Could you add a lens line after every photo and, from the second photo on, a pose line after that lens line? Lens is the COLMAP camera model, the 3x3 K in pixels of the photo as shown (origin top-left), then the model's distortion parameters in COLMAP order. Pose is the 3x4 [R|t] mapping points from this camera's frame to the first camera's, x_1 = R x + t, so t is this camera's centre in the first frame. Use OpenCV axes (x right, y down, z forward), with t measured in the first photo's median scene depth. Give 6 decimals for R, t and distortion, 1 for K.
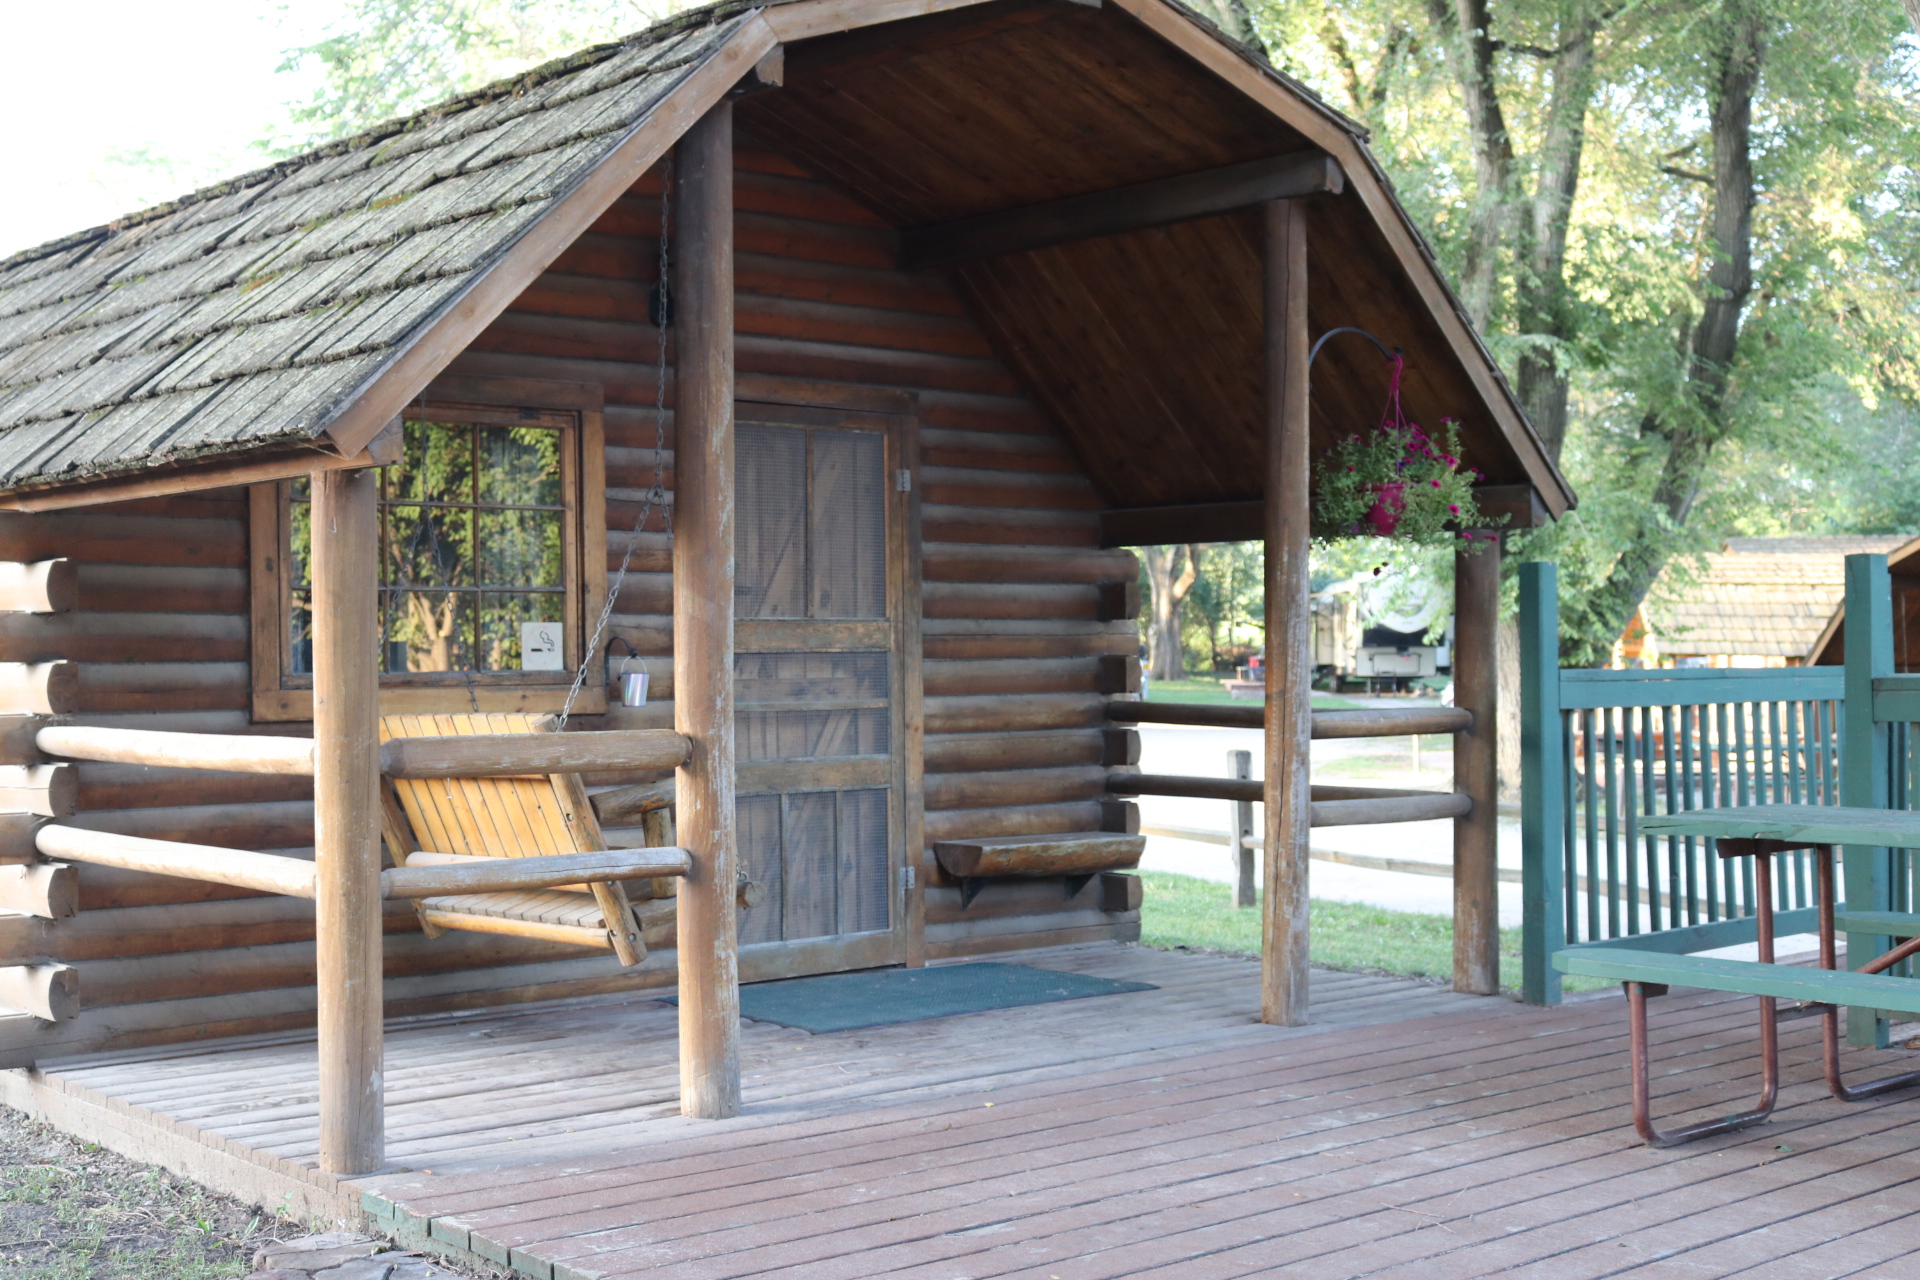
lens RADIAL K [[2419.9, 0, 954.4], [0, 2419.9, 617.6], [0, 0, 1]] dist [-0.097504, 0.153971]
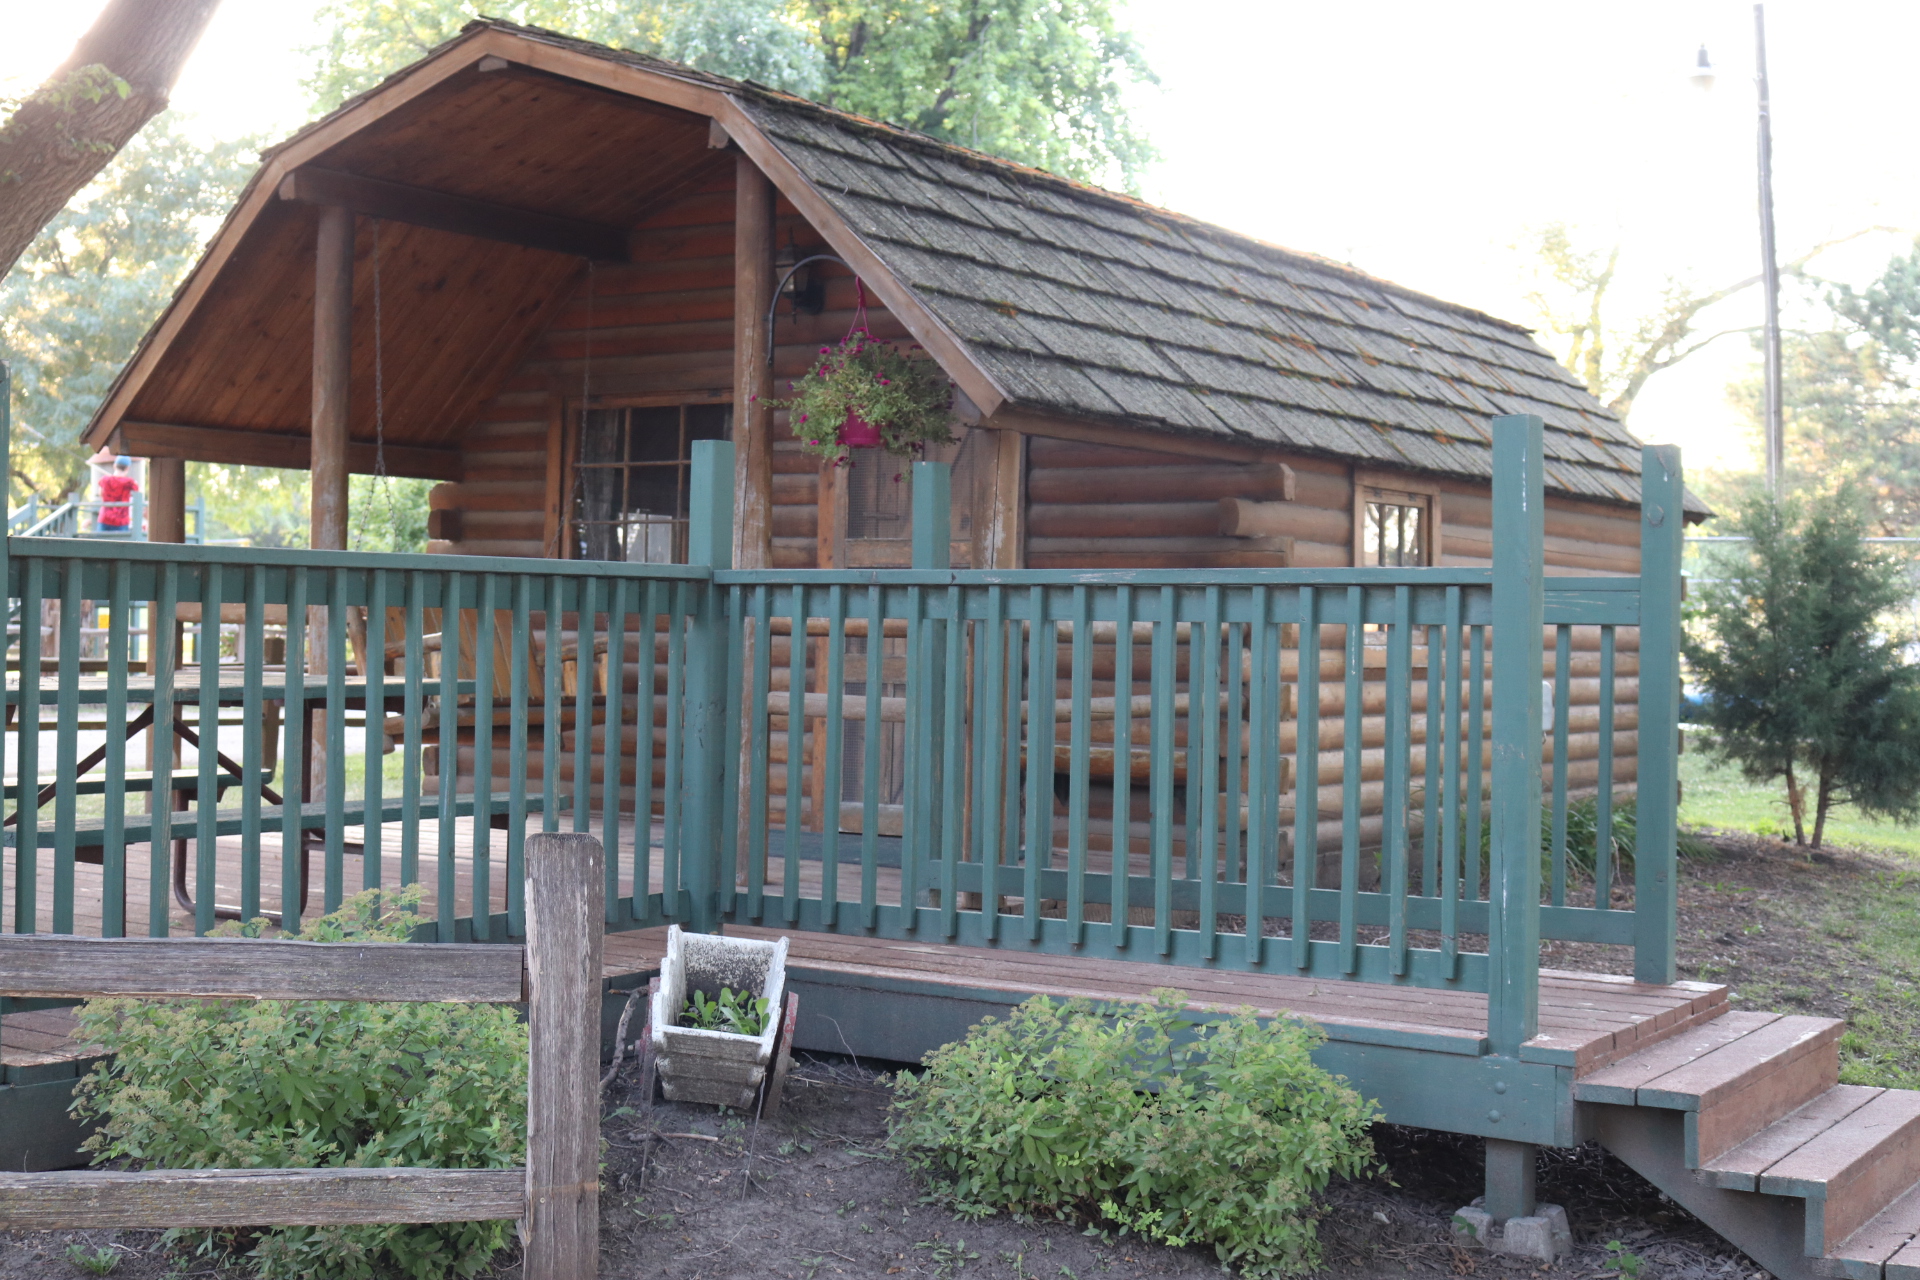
lens RADIAL K [[2507.0, 0, 960.0], [0, 2507.0, 640.0], [0, 0, 1]] dist [-0.059982, -0.004833]
pose [[0.258432, 0.018409, -0.965854, 1.109375], [-0.003351, 0.999829, 0.018160, 0.027135], [0.966024, -0.001456, 0.258450, 0.675704]]
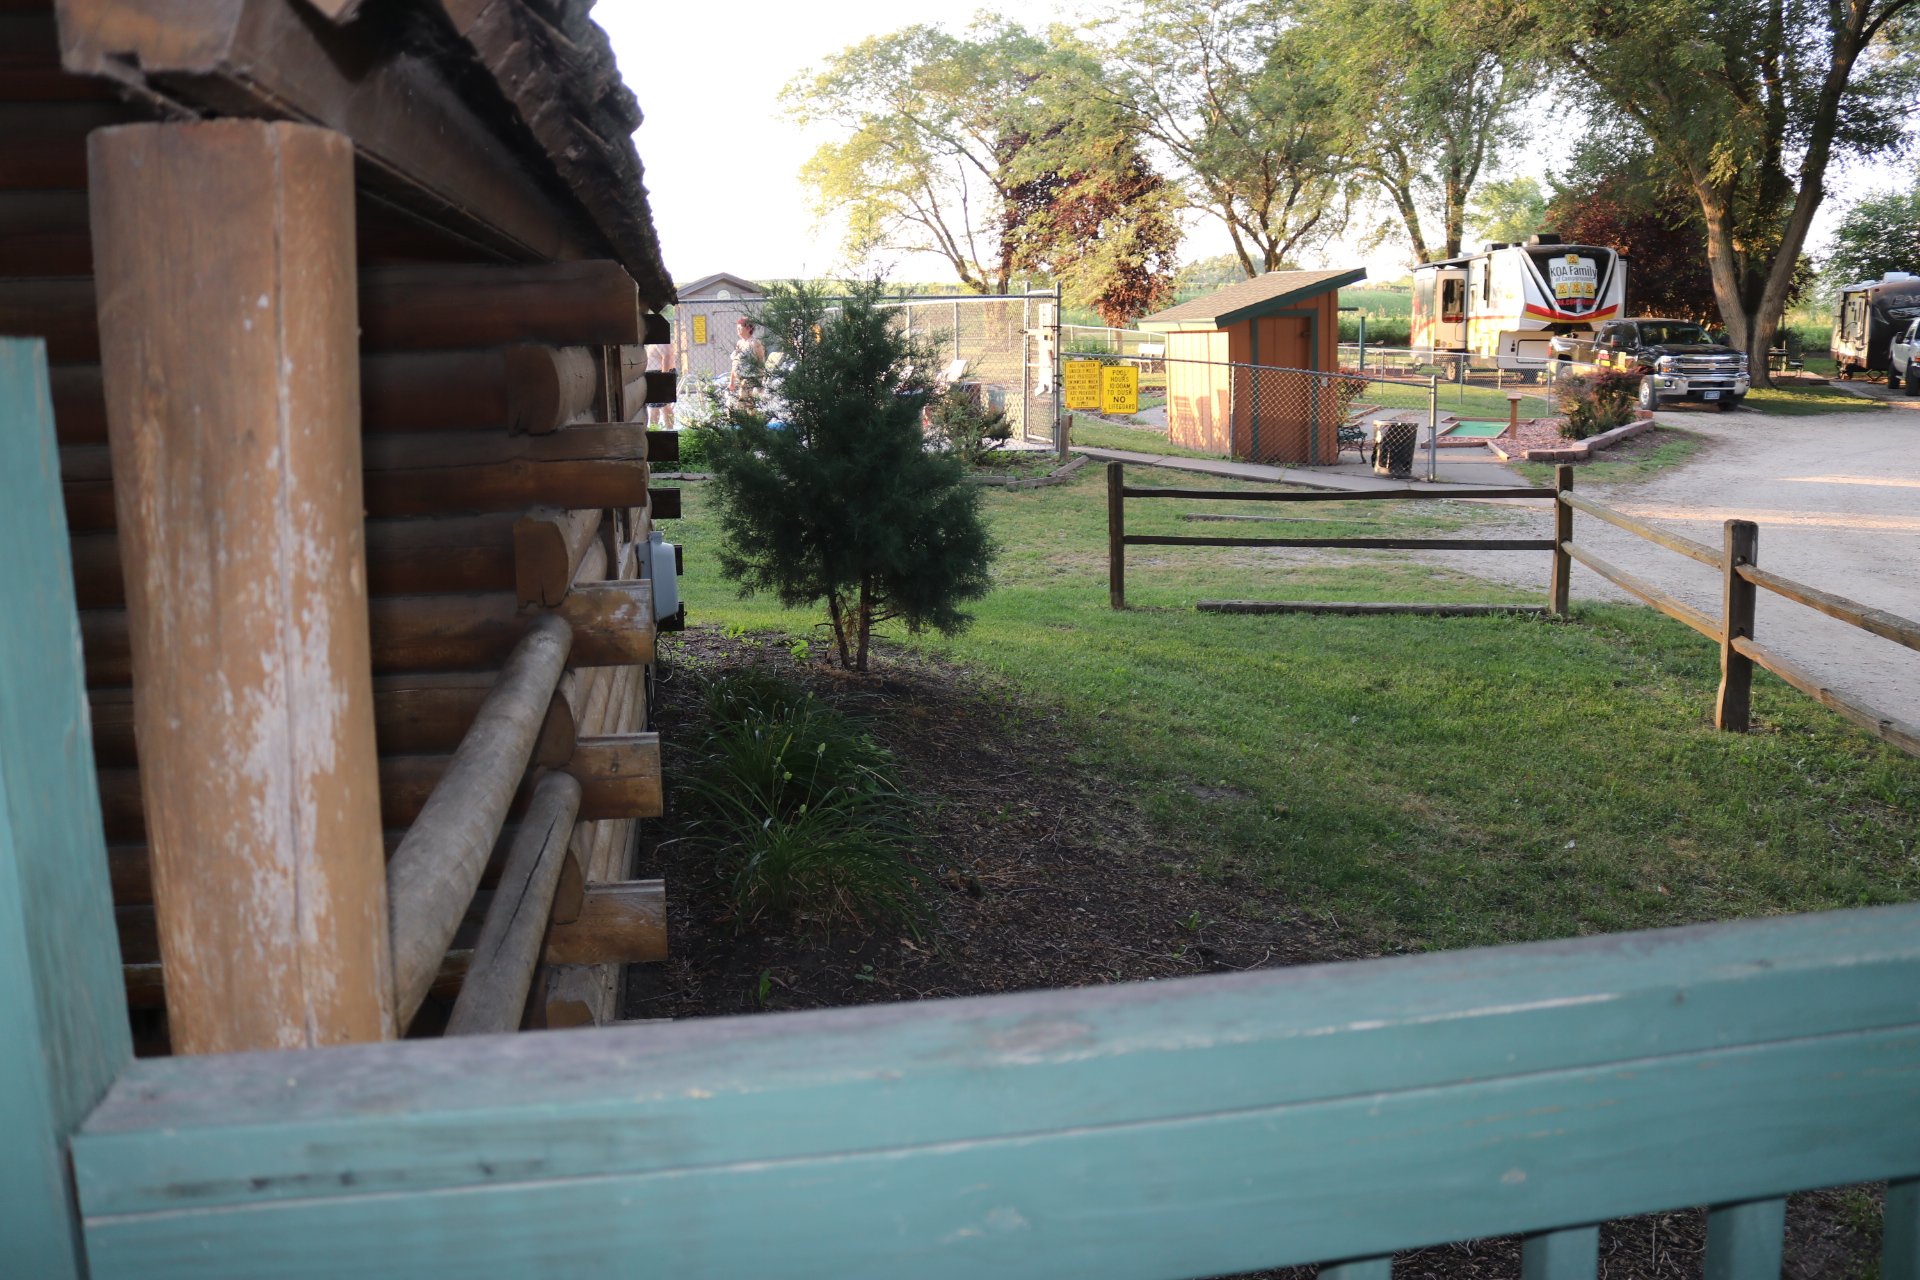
lens RADIAL K [[1577.3, 0, 943.0], [0, 1577.3, 616.2], [0, 0, 1]] dist [-0.171572, 0.174436]
pose [[0.838167, 0.093400, -0.537357, 0.305797], [0.015981, 0.980600, 0.195369, -0.021445], [0.545180, -0.172339, 0.820414, 0.870908]]
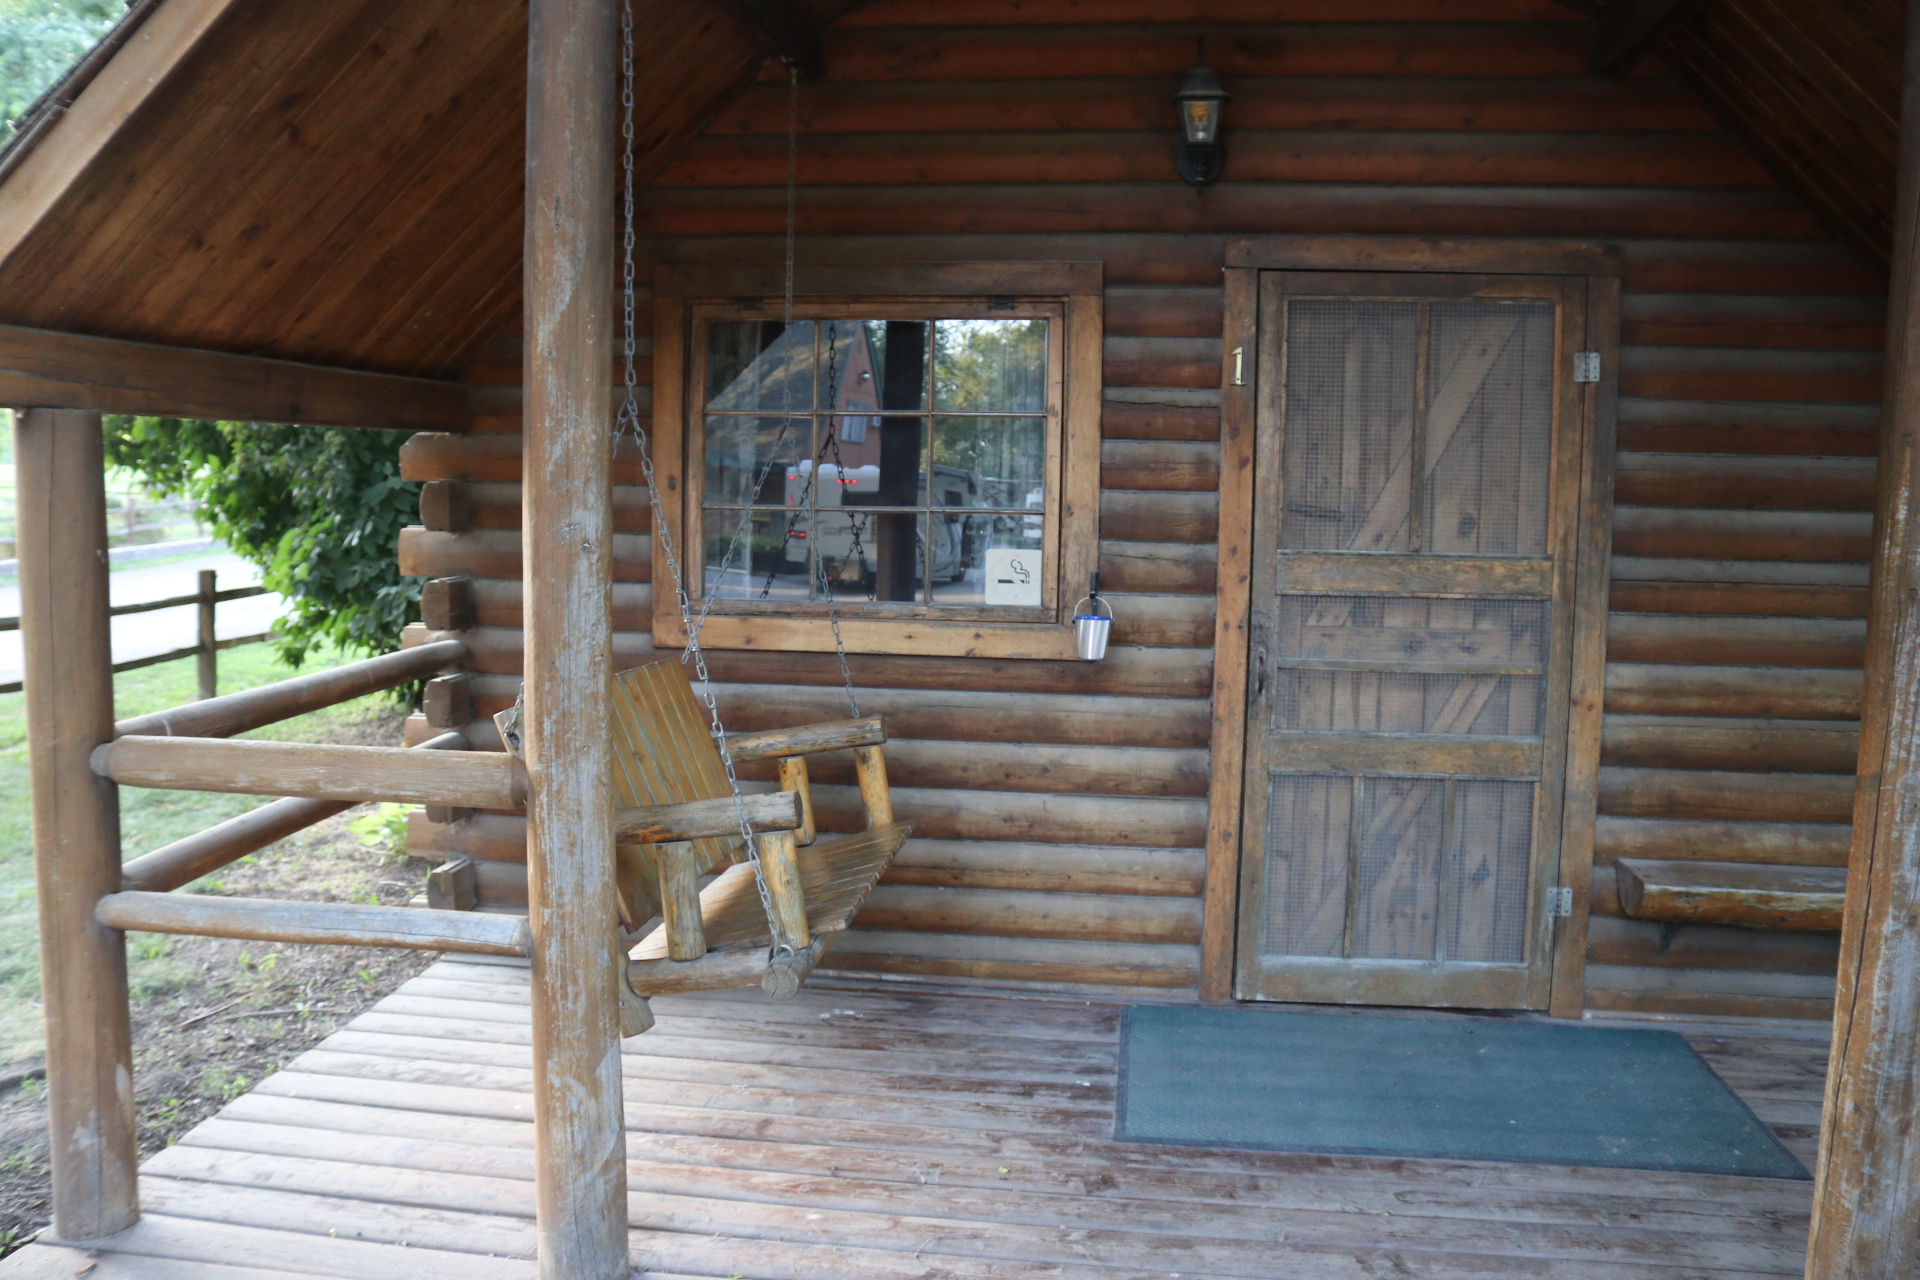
lens RADIAL K [[1577.3, 0, 943.0], [0, 1577.3, 616.2], [0, 0, 1]] dist [-0.171572, 0.174436]
pose [[0.651229, 0.086479, -0.753938, 0.207915], [-0.009029, 0.994299, 0.106249, -0.029632], [0.758828, -0.062385, 0.648296, 0.549274]]
